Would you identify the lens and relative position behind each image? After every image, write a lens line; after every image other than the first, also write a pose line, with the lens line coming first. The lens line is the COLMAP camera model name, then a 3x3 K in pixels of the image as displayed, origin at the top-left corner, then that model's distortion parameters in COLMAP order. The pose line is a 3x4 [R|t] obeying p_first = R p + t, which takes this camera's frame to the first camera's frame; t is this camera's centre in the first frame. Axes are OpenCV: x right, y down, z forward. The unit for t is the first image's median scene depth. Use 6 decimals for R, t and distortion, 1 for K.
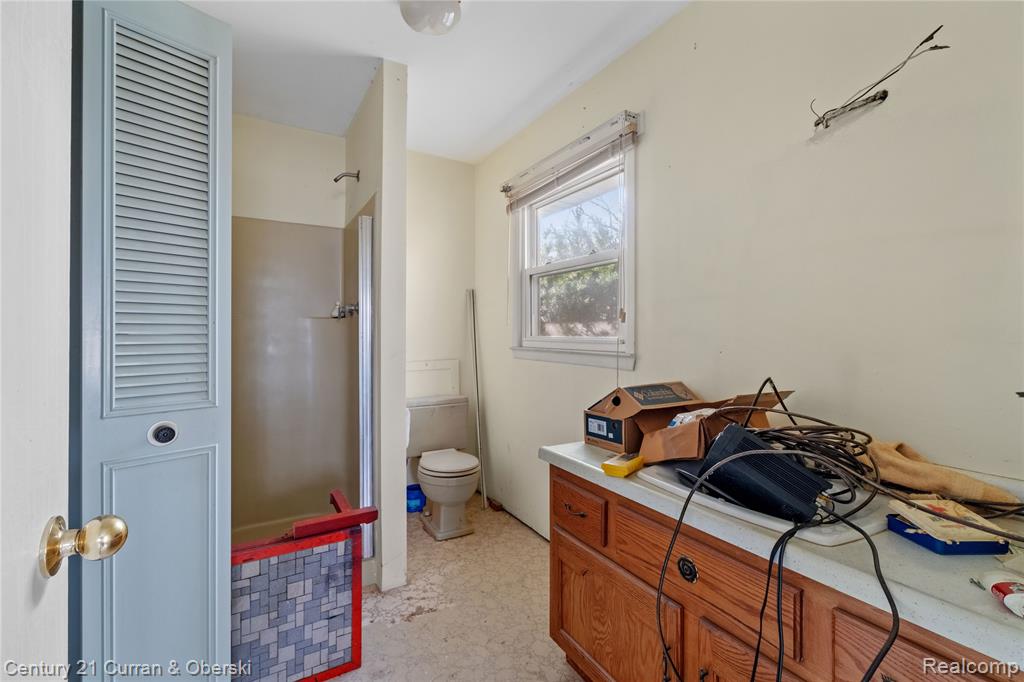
lens RADIAL K [[431.9, 0, 514.0], [0, 431.9, 332.9], [0, 0, 1]] dist [-0.002953, -0.000694]
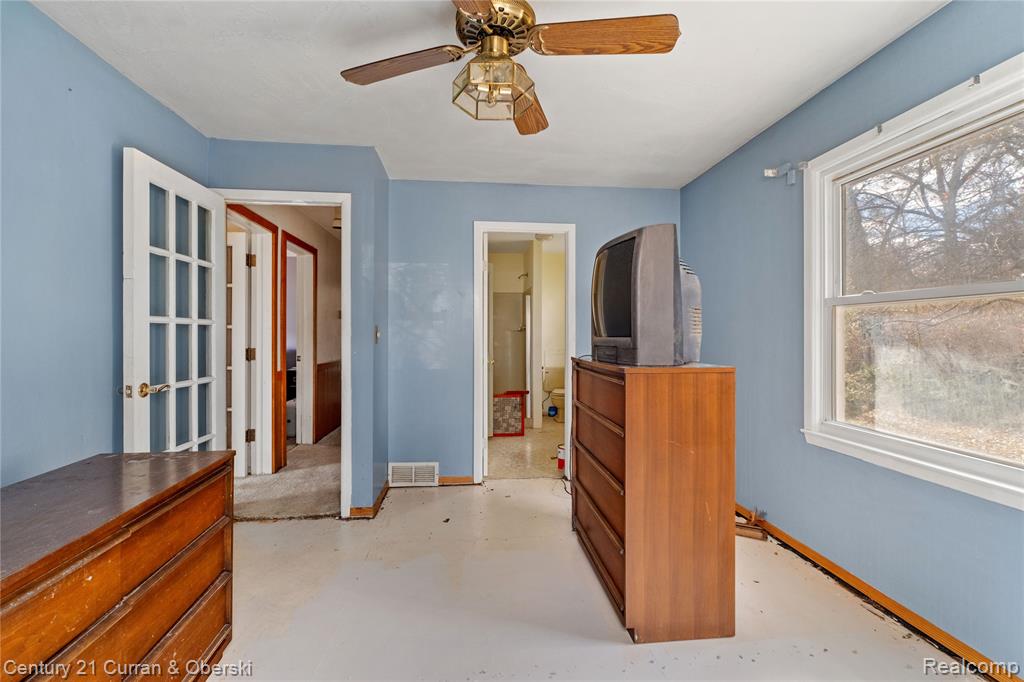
lens RADIAL K [[431.9, 0, 514.0], [0, 431.9, 332.9], [0, 0, 1]] dist [-0.002953, -0.000694]
pose [[0.910834, -0.002570, -0.412765, 0.992765], [0.001137, 0.999992, -0.003719, -0.021802], [0.412772, 0.002918, 0.910830, -2.162483]]
